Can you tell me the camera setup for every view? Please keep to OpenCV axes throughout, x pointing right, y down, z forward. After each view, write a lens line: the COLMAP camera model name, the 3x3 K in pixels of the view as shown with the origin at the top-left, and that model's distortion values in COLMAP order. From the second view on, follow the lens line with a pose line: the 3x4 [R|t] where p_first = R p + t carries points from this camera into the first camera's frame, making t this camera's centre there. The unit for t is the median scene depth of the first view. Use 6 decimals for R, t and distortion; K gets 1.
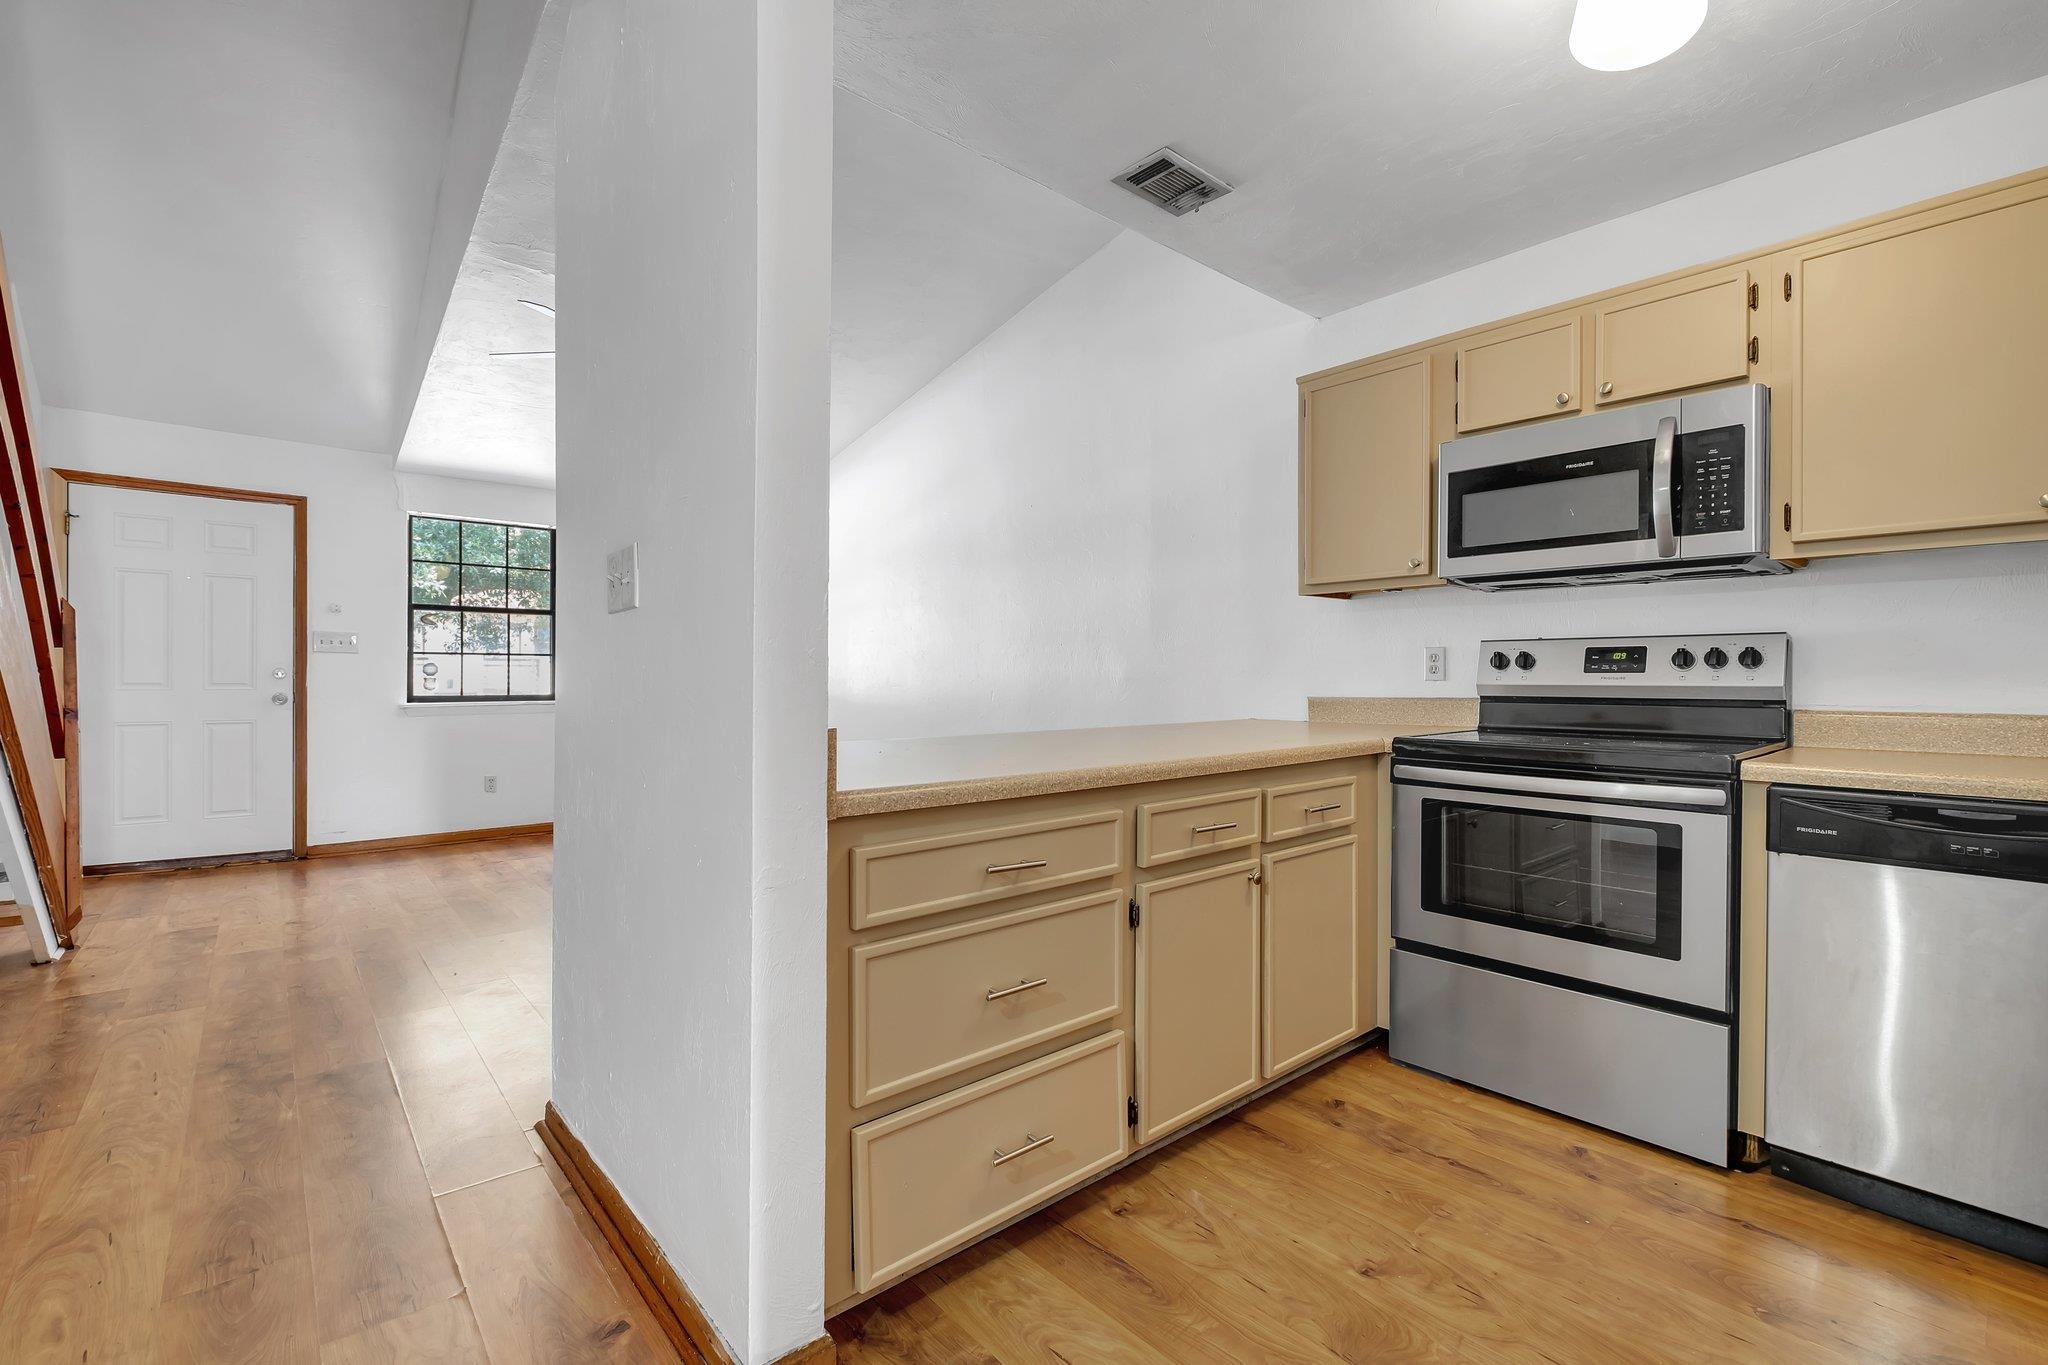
lens RADIAL K [[894.0, 0, 1016.9], [0, 894.0, 678.1], [0, 0, 1]] dist [-0.007126, -0.000671]
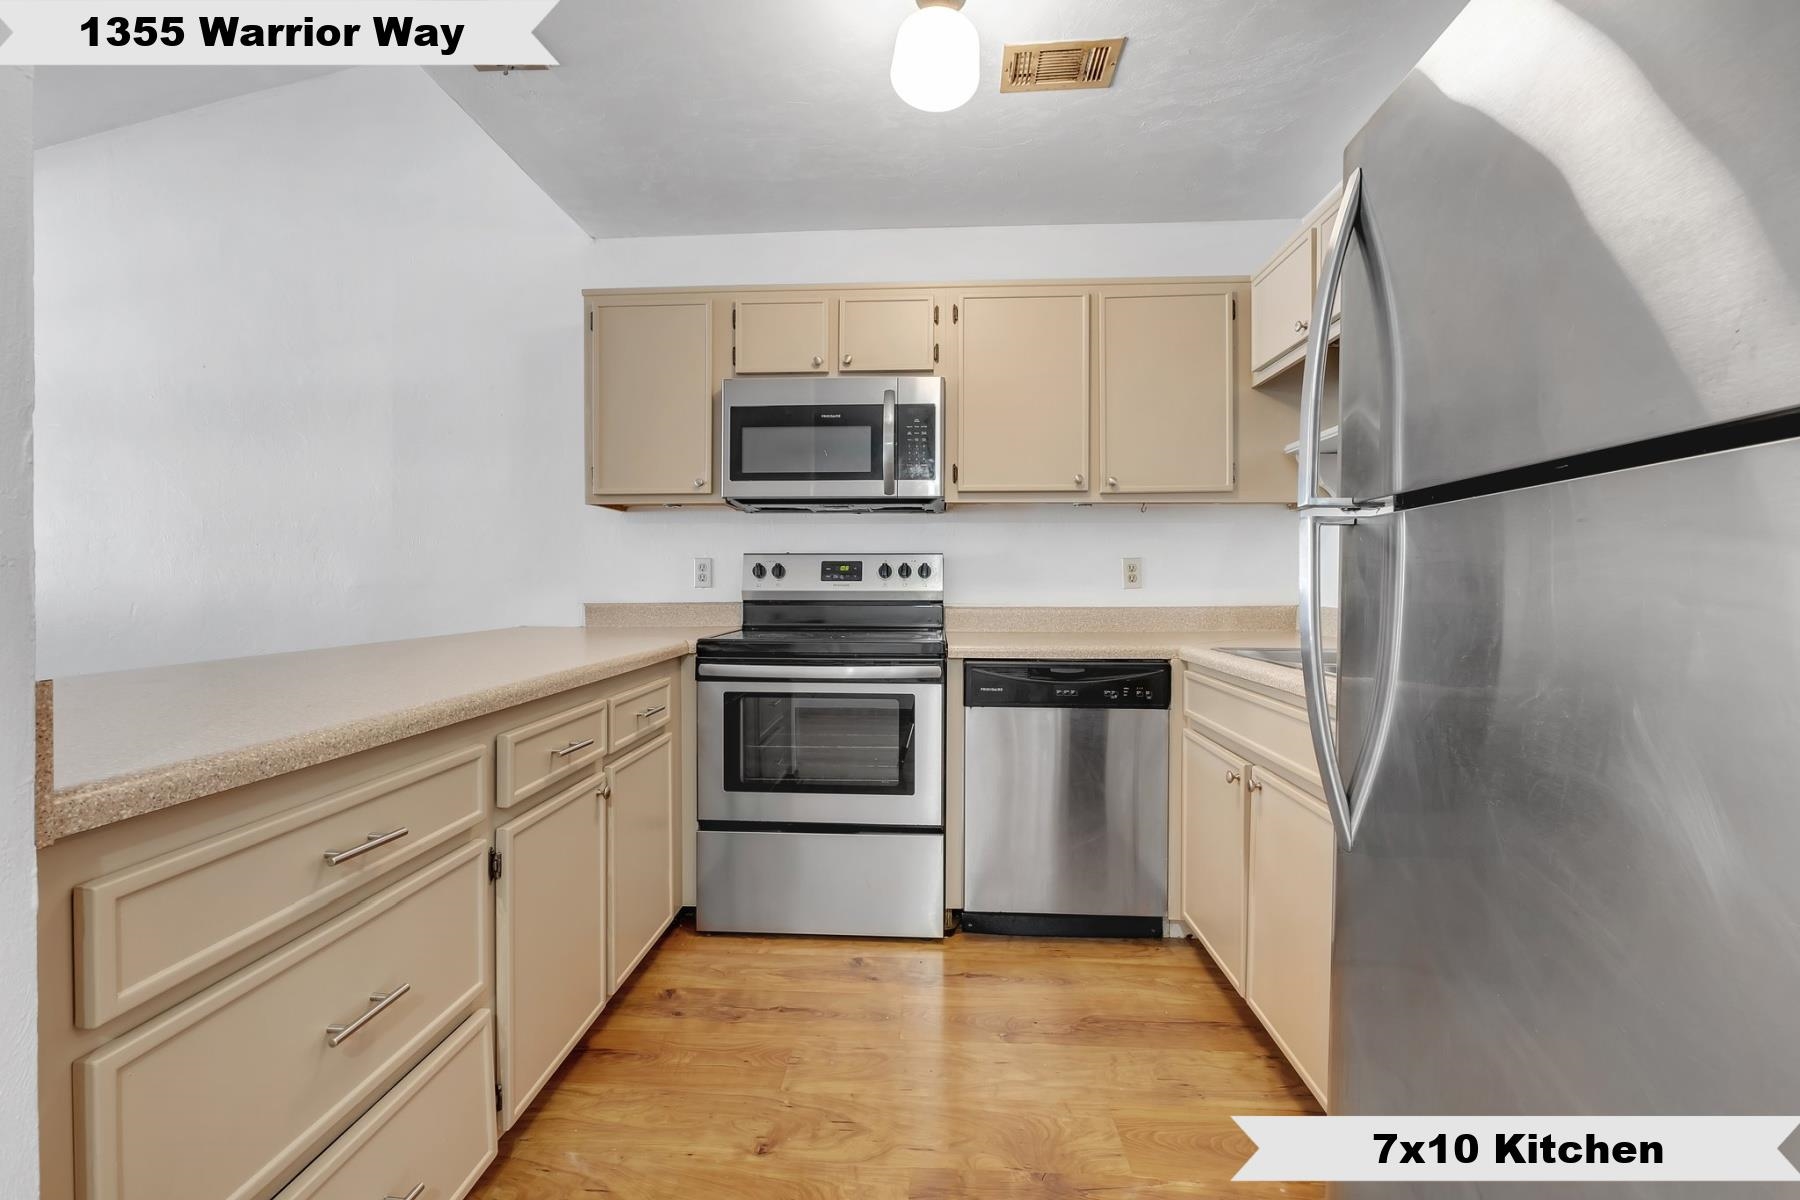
lens RADIAL K [[785.7, 0, 913.6], [0, 785.7, 590.5], [0, 0, 1]] dist [-0.007126, -0.000671]
pose [[0.695741, -0.006173, 0.718266, -0.109749], [0.001193, 0.999972, 0.007439, -0.000592], [-0.718292, -0.004319, 0.695729, 0.177664]]
